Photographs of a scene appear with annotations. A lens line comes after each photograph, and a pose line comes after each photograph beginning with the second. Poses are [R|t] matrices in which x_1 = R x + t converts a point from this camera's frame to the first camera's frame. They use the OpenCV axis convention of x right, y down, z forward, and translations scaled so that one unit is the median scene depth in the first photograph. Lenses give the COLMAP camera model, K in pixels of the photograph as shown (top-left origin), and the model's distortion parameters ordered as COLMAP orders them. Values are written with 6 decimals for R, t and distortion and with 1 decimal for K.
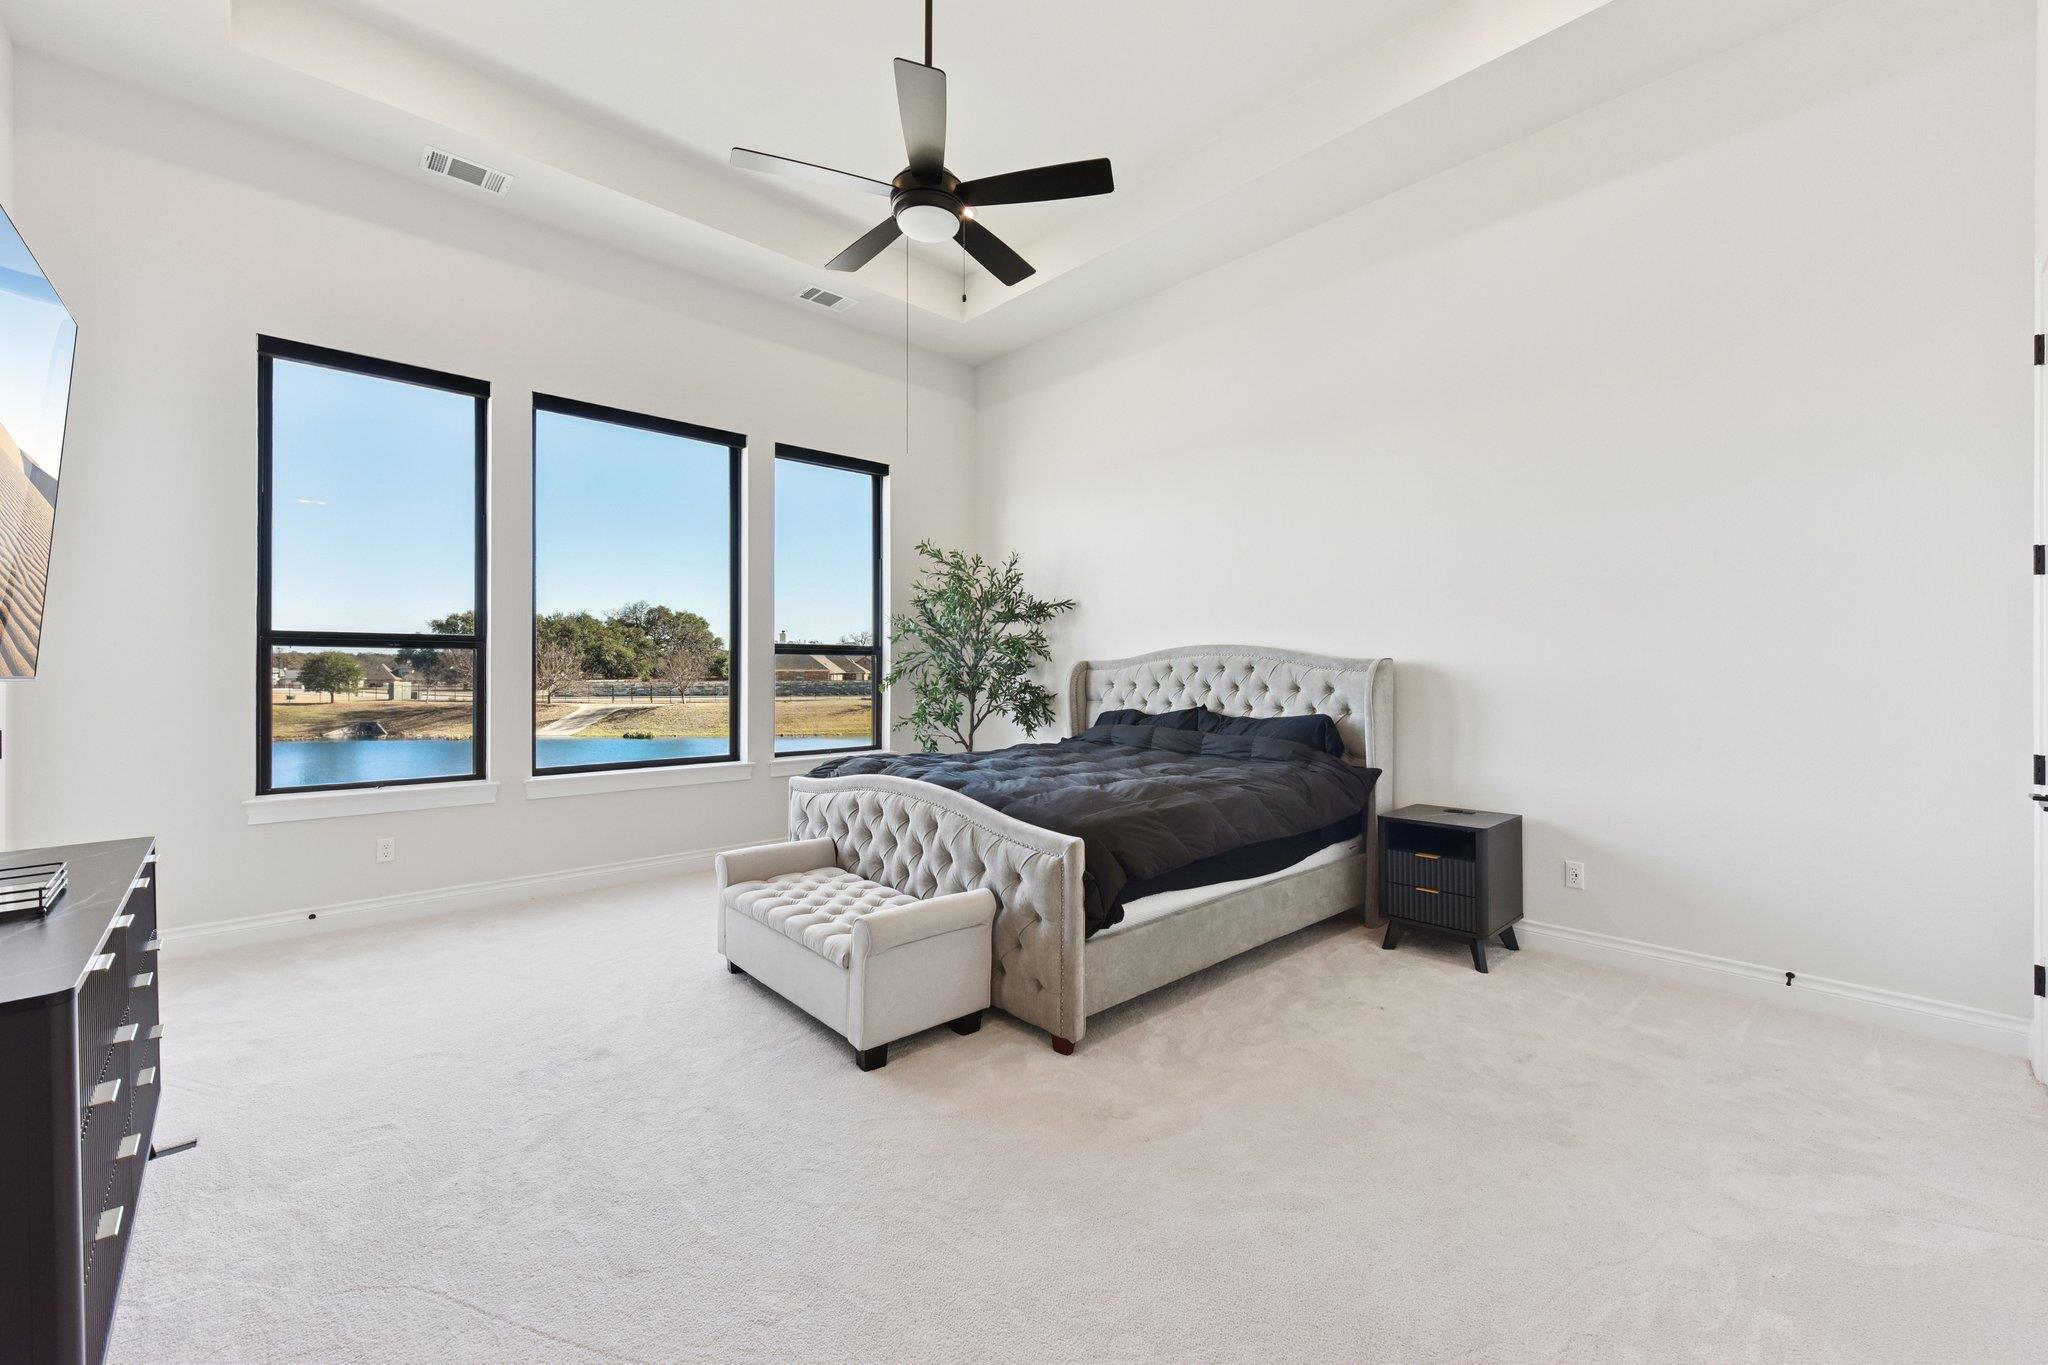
lens RADIAL K [[814.8, 0, 1025.7], [0, 814.8, 676.0], [0, 0, 1]] dist [0.008272, -0.001398]
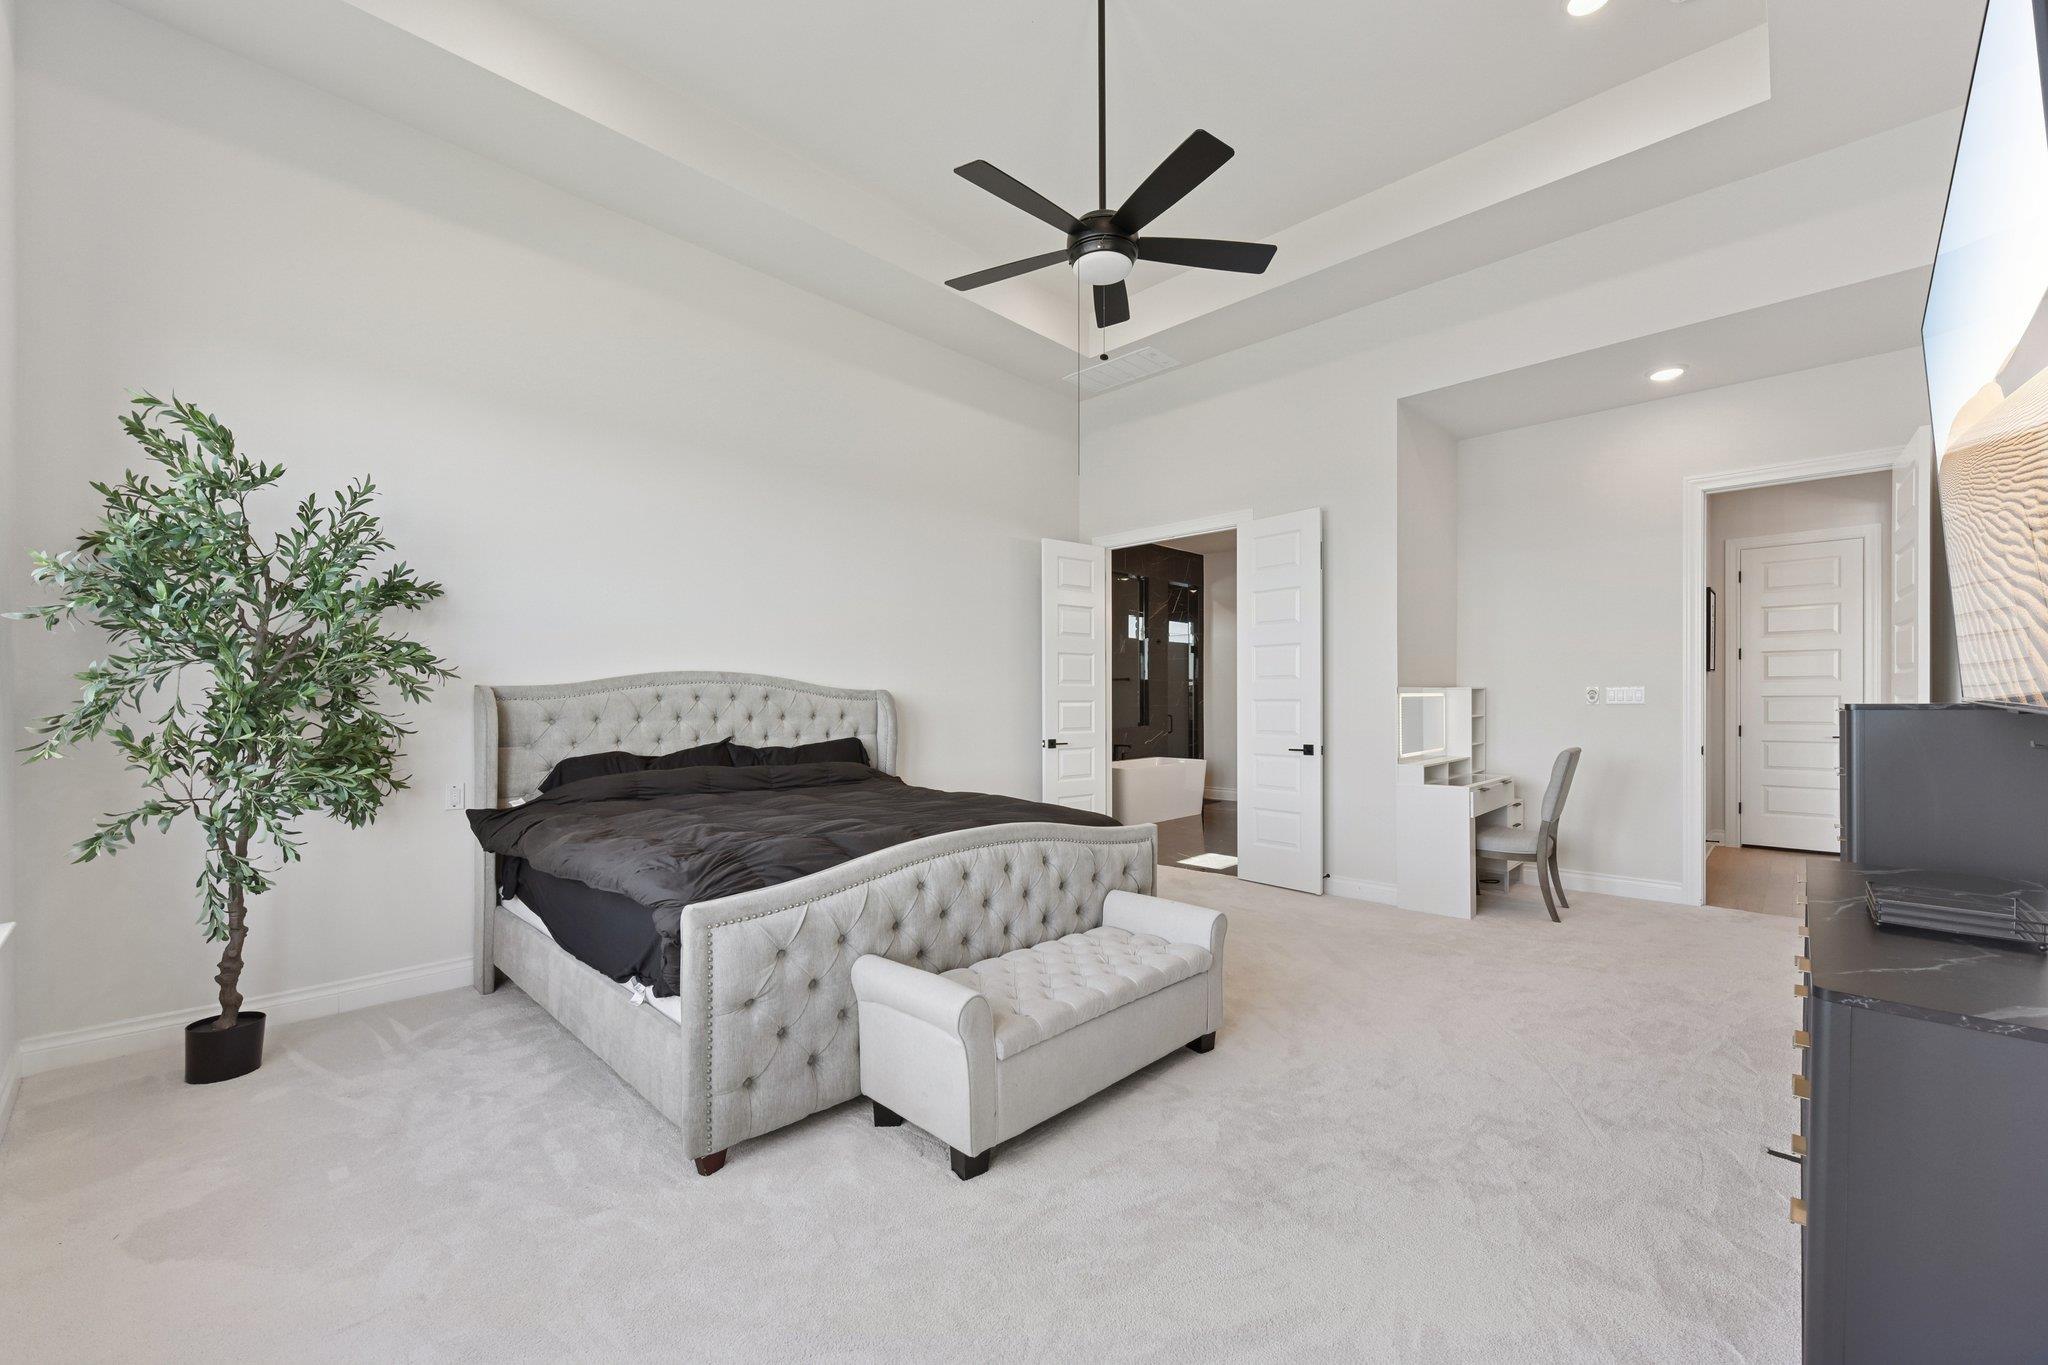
lens RADIAL K [[814.8, 0, 1021.7], [0, 814.8, 696.9], [0, 0, 1]] dist [0.008272, -0.001398]
pose [[-0.069319, 0.006208, 0.997575, -0.733222], [0.008151, 0.999951, -0.005656, -0.002119], [-0.997561, 0.007740, -0.069366, 0.751805]]
